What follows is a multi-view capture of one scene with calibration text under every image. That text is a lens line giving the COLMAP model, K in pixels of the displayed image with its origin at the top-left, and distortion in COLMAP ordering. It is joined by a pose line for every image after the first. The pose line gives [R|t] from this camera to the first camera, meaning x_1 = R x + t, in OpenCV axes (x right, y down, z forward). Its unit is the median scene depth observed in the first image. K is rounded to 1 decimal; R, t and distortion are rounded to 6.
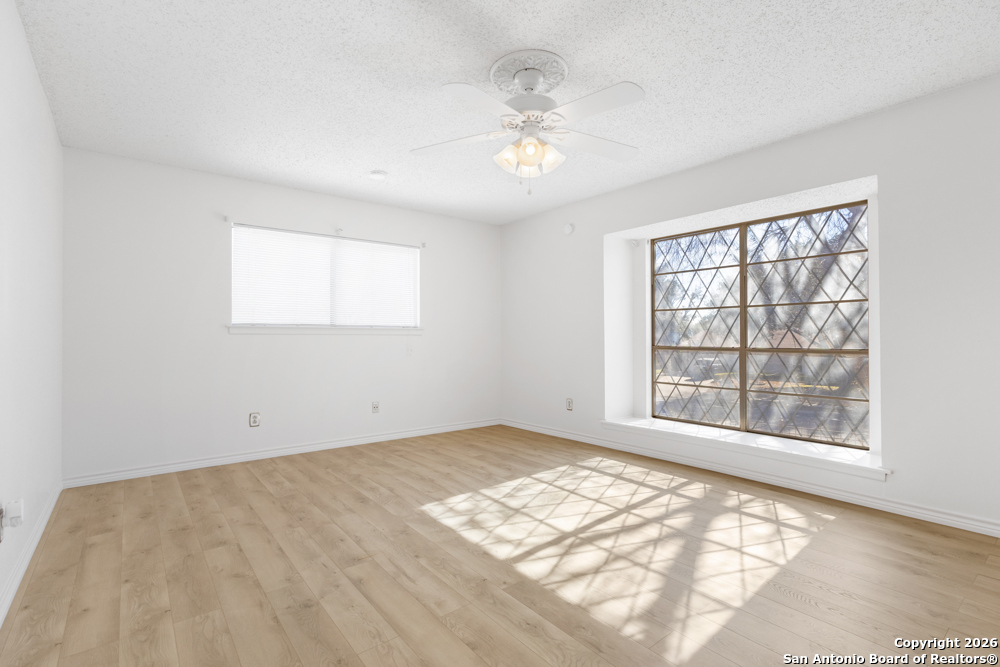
lens RADIAL K [[468.8, 0, 497.3], [0, 468.8, 331.4], [0, 0, 1]] dist [-0.001755, 0.001197]
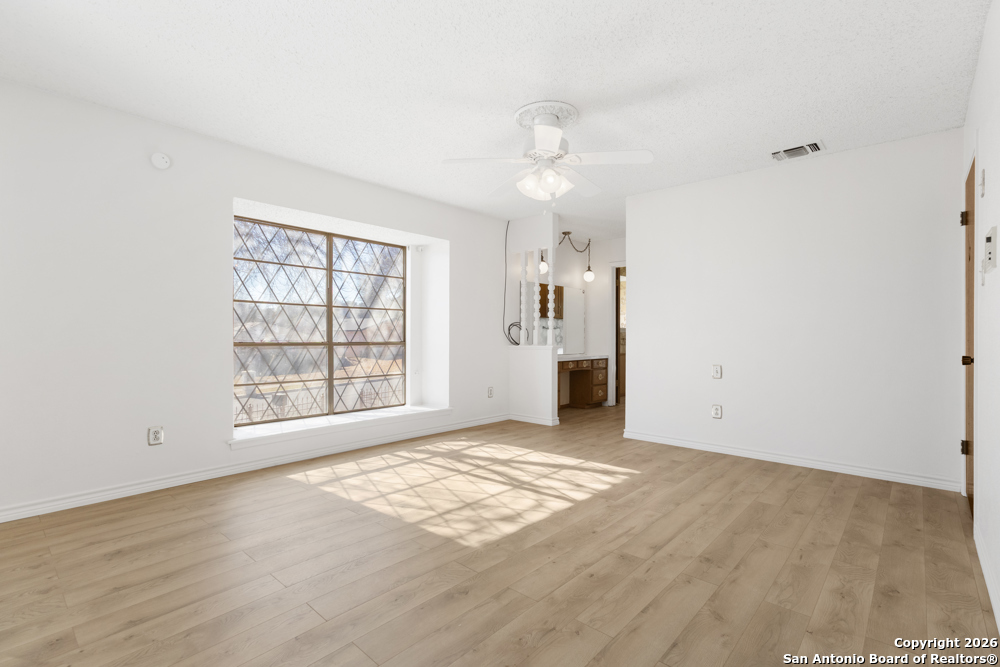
lens RADIAL K [[468.8, 0, 497.3], [0, 468.8, 331.4], [0, 0, 1]] dist [-0.001755, 0.001197]
pose [[-0.173342, 0.013388, 0.984771, -0.909724], [-0.012706, 0.999794, -0.015828, 0.029248], [-0.984780, -0.015256, -0.173136, 1.070436]]
